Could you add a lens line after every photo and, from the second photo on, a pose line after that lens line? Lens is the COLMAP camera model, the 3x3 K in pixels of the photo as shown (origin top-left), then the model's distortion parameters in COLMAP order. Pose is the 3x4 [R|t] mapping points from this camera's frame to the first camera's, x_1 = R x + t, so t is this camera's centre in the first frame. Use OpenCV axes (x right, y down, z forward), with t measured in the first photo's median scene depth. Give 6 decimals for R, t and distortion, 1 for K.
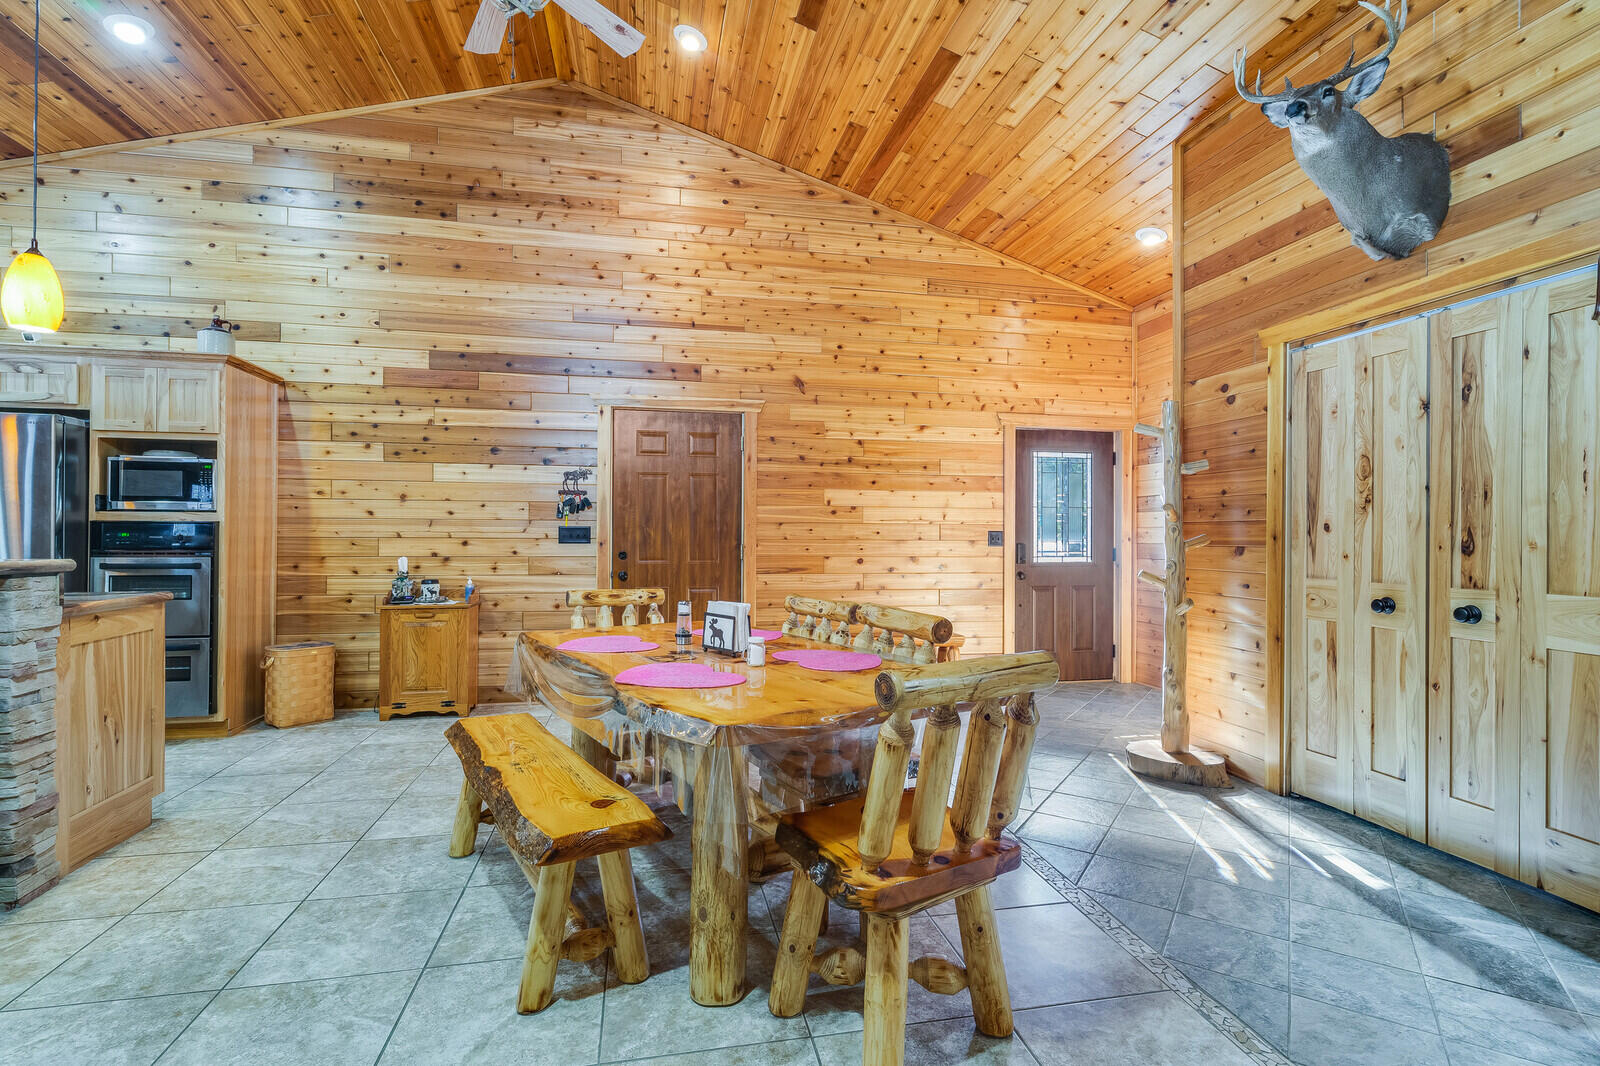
lens RADIAL K [[761.1, 0, 806.2], [0, 761.1, 532.1], [0, 0, 1]] dist [0.005160, -0.001933]
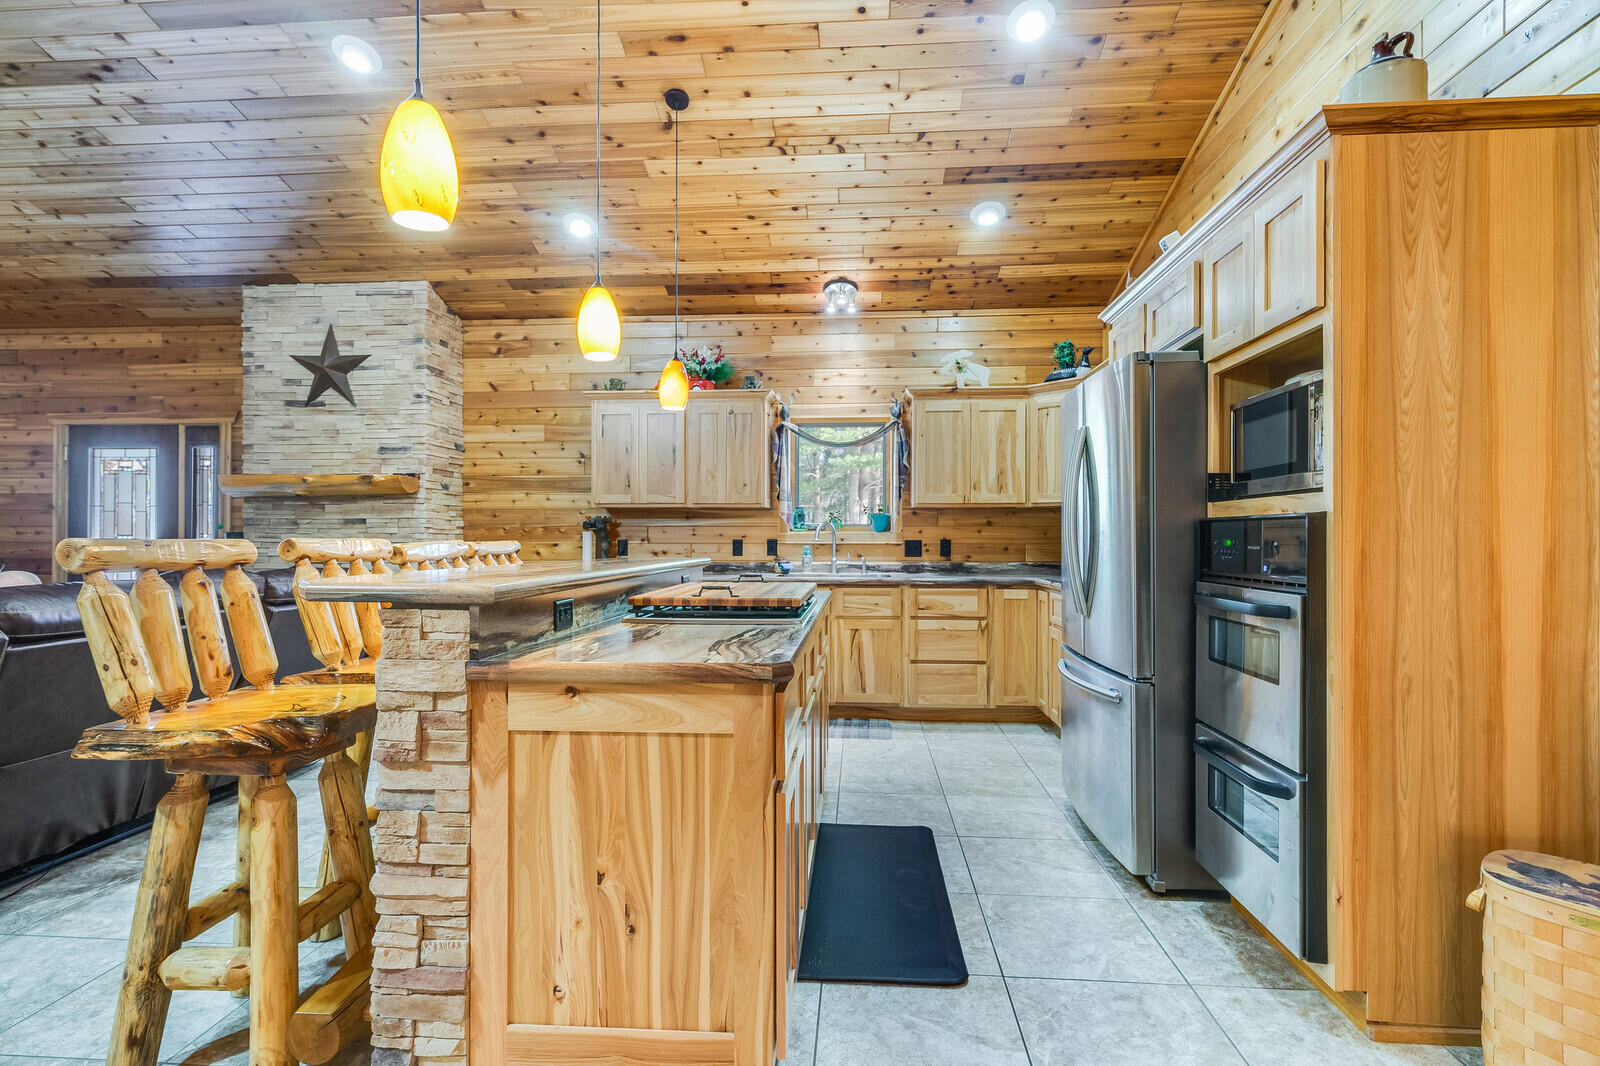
lens RADIAL K [[761.1, 0, 800.4], [0, 761.1, 530.4], [0, 0, 1]] dist [0.005160, -0.001933]
pose [[-0.285038, -0.013607, -0.958420, -0.245350], [0.002274, 0.999887, -0.014872, 0.001582], [0.958513, -0.006419, -0.284975, 0.738796]]
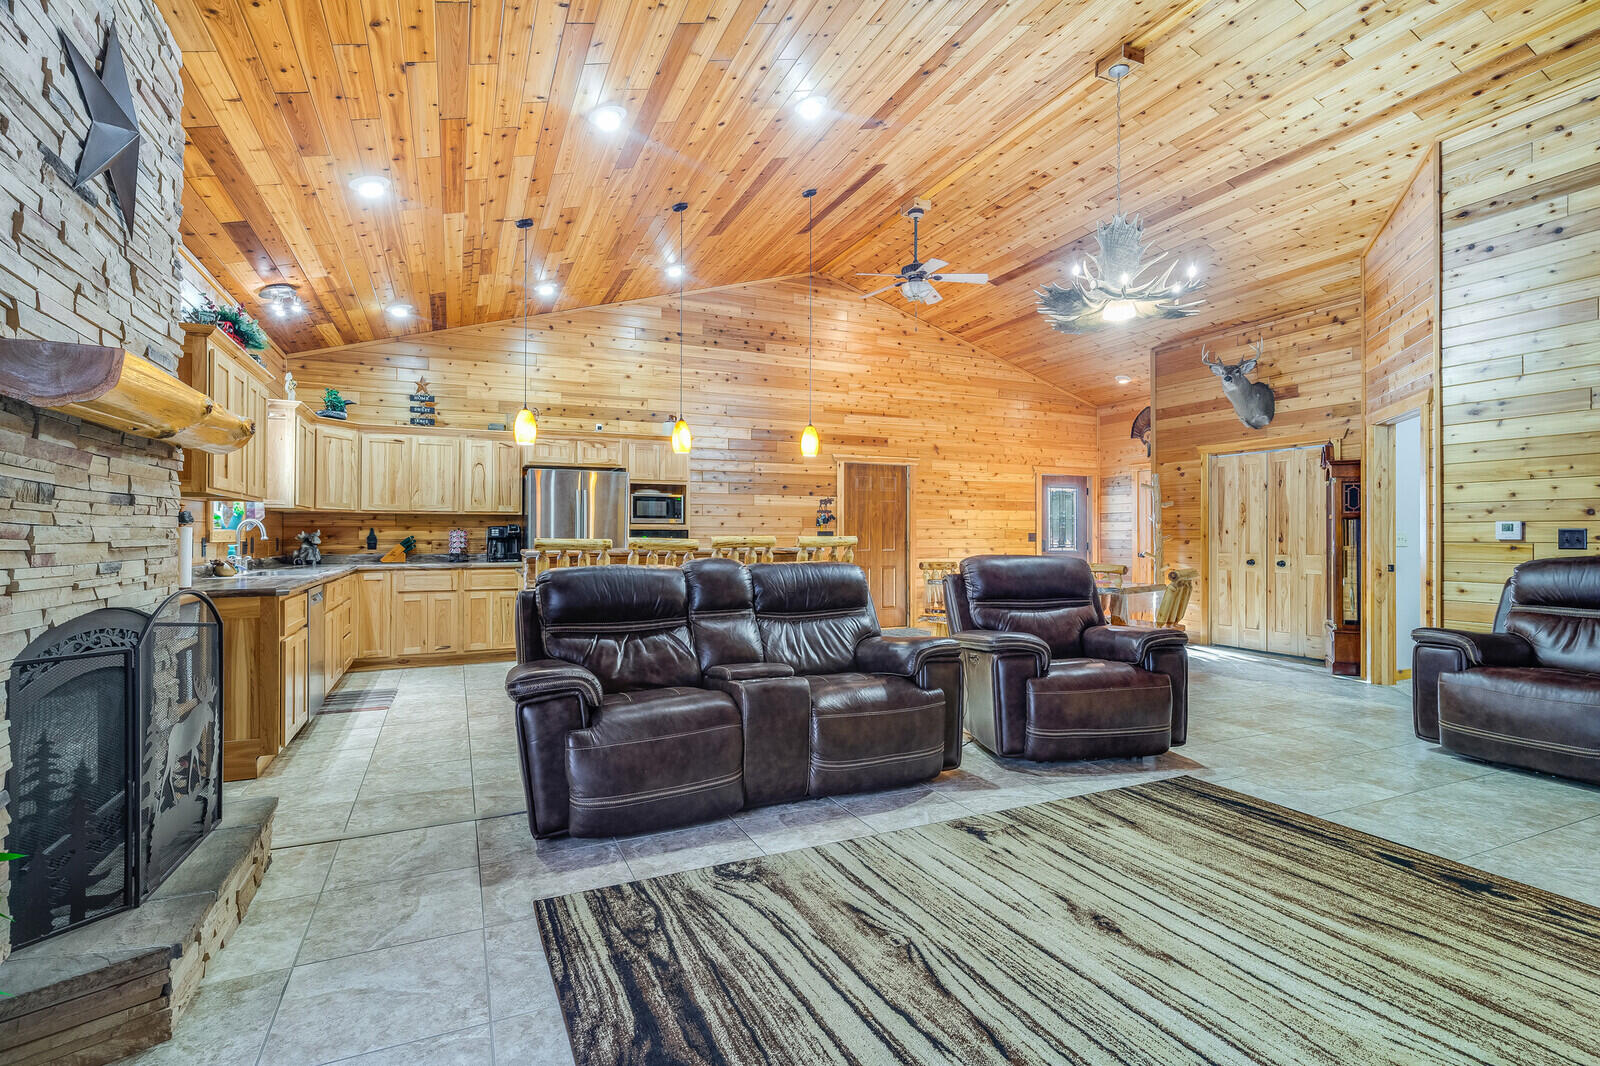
lens RADIAL K [[761.1, 0, 807.2], [0, 761.1, 533.7], [0, 0, 1]] dist [0.005160, -0.001933]
pose [[0.974544, -0.003703, 0.224164, -0.791814], [0.003129, 0.999991, 0.002919, -0.007692], [-0.224173, -0.002144, 0.974547, -0.725810]]
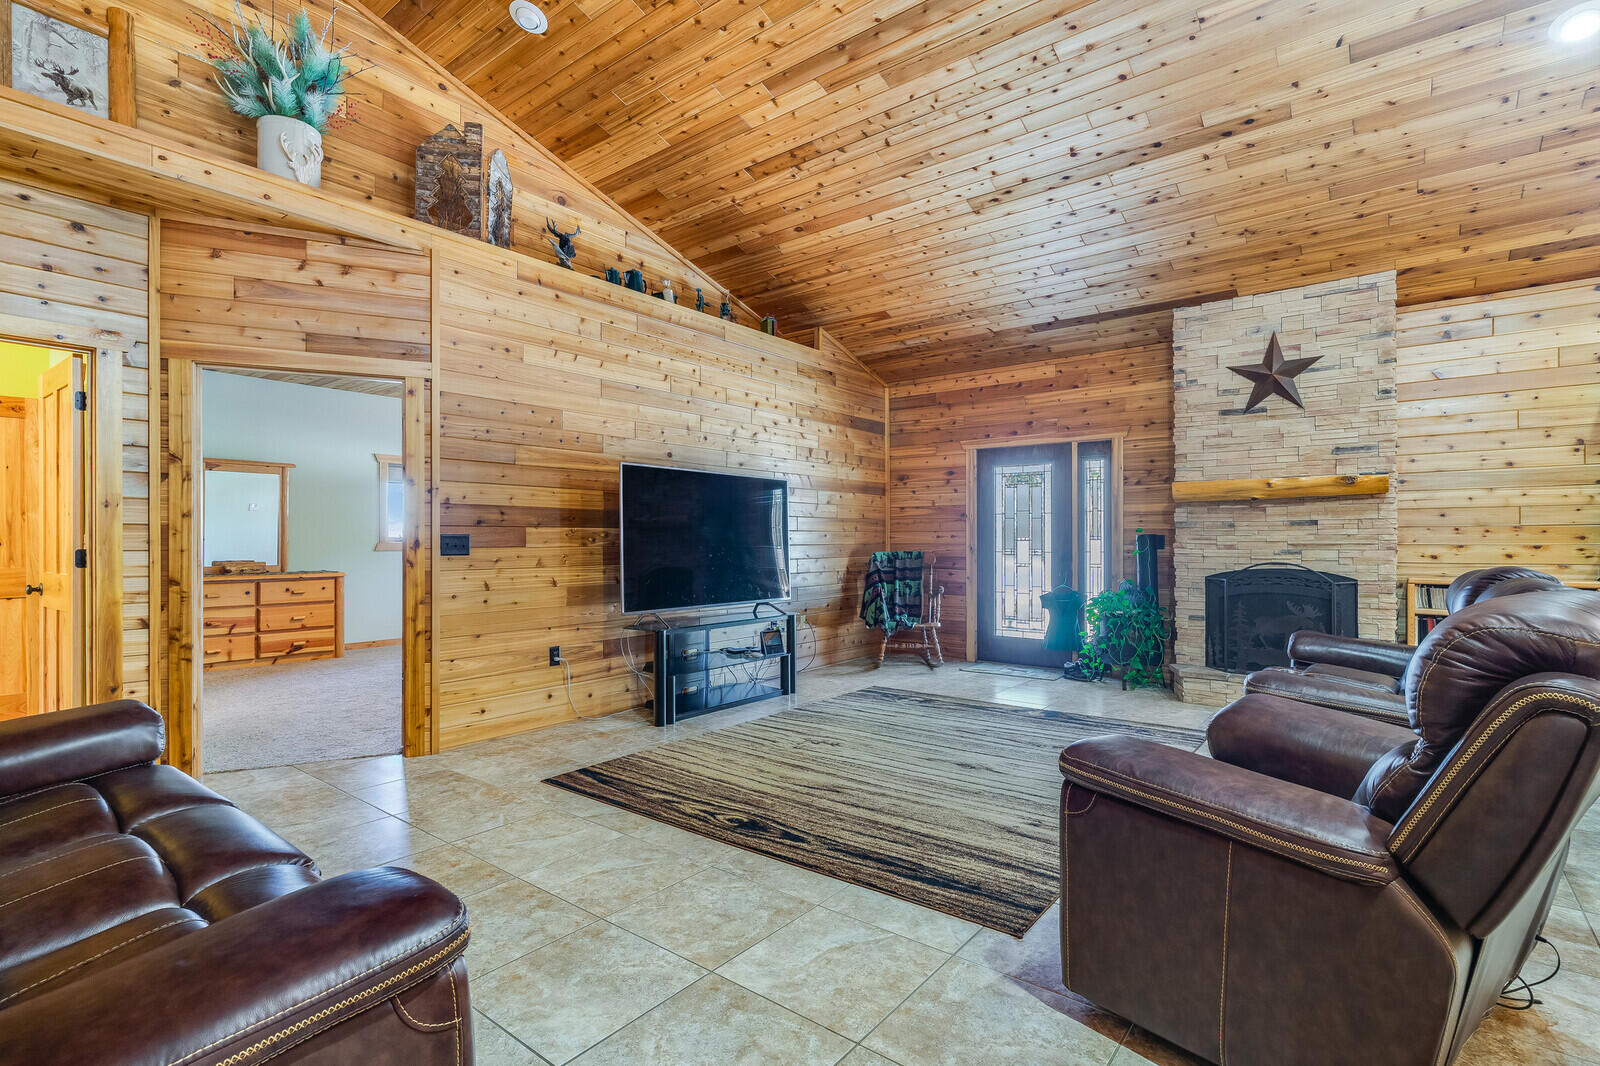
lens RADIAL K [[761.1, 0, 802.8], [0, 761.1, 538.8], [0, 0, 1]] dist [0.005160, -0.001933]
pose [[-0.768376, -0.002045, -0.639995, 0.148590], [0.003060, 0.999972, -0.006869, -0.000813], [0.639991, -0.007237, -0.768348, 0.207795]]
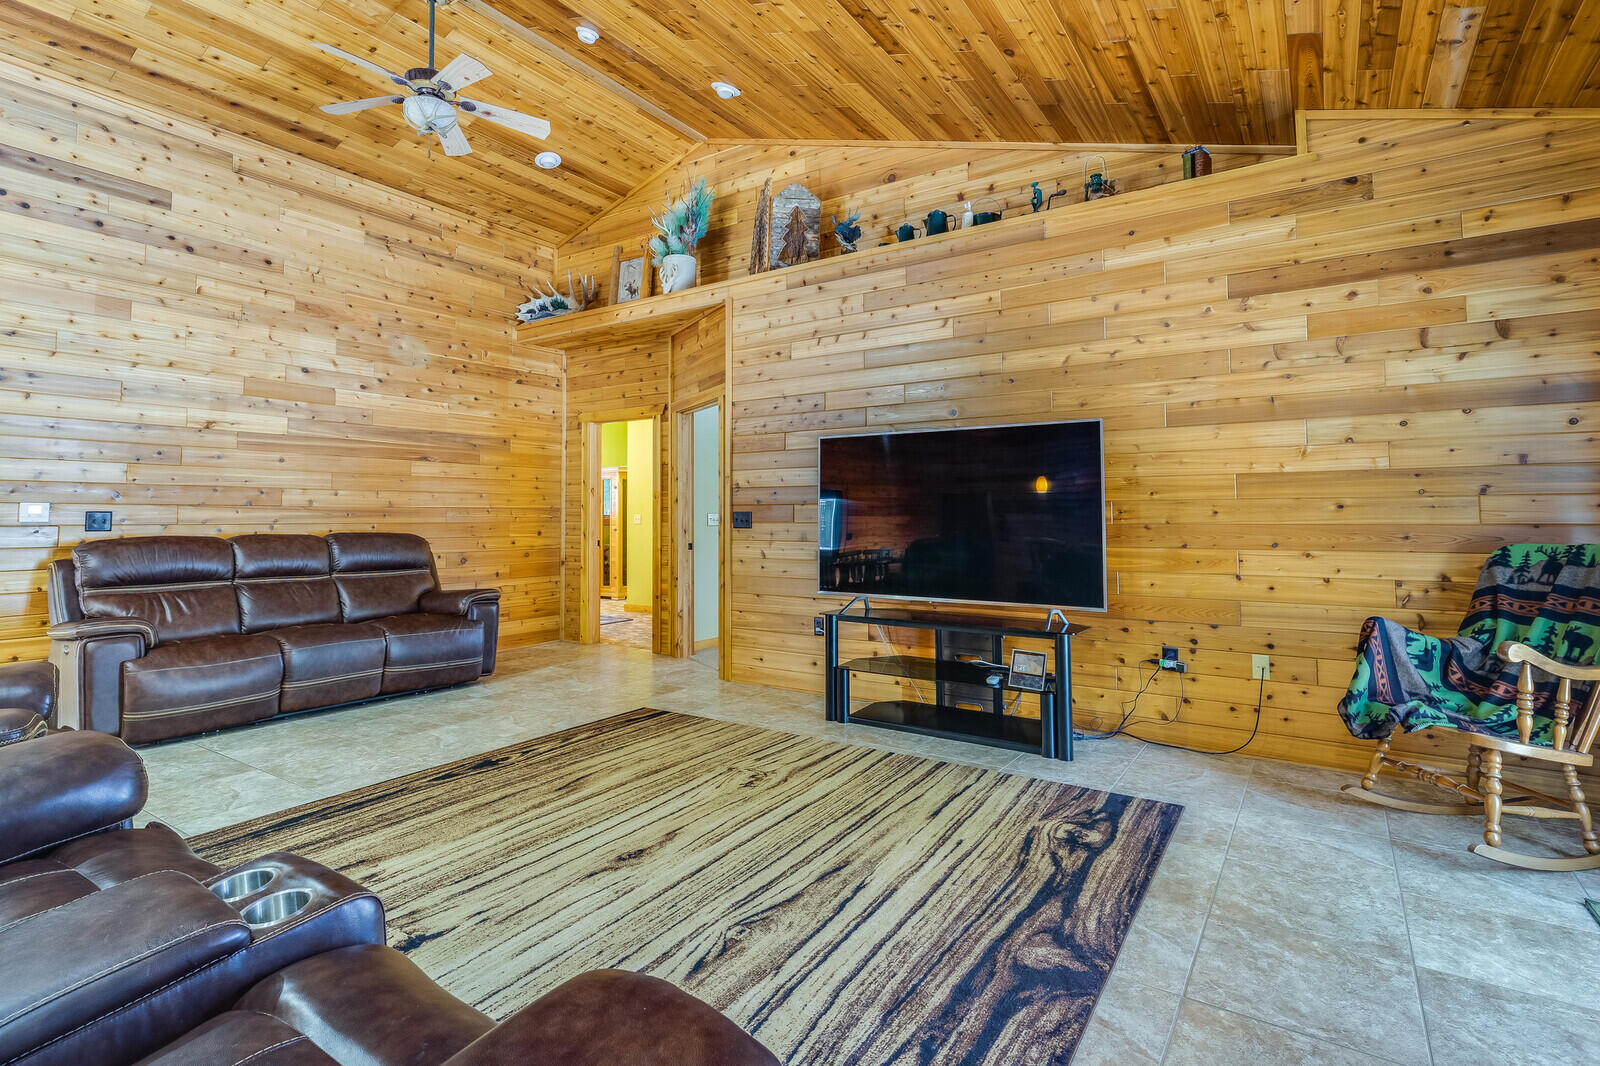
lens RADIAL K [[777.1, 0, 806.0], [0, 777.1, 472.7], [0, 0, 1]] dist [-0.003597, -0.001306]
pose [[-0.699980, 0.040134, 0.713034, -0.996834], [-0.003651, 0.998206, -0.059770, -0.002214], [-0.714153, -0.044441, -0.698577, 0.002097]]
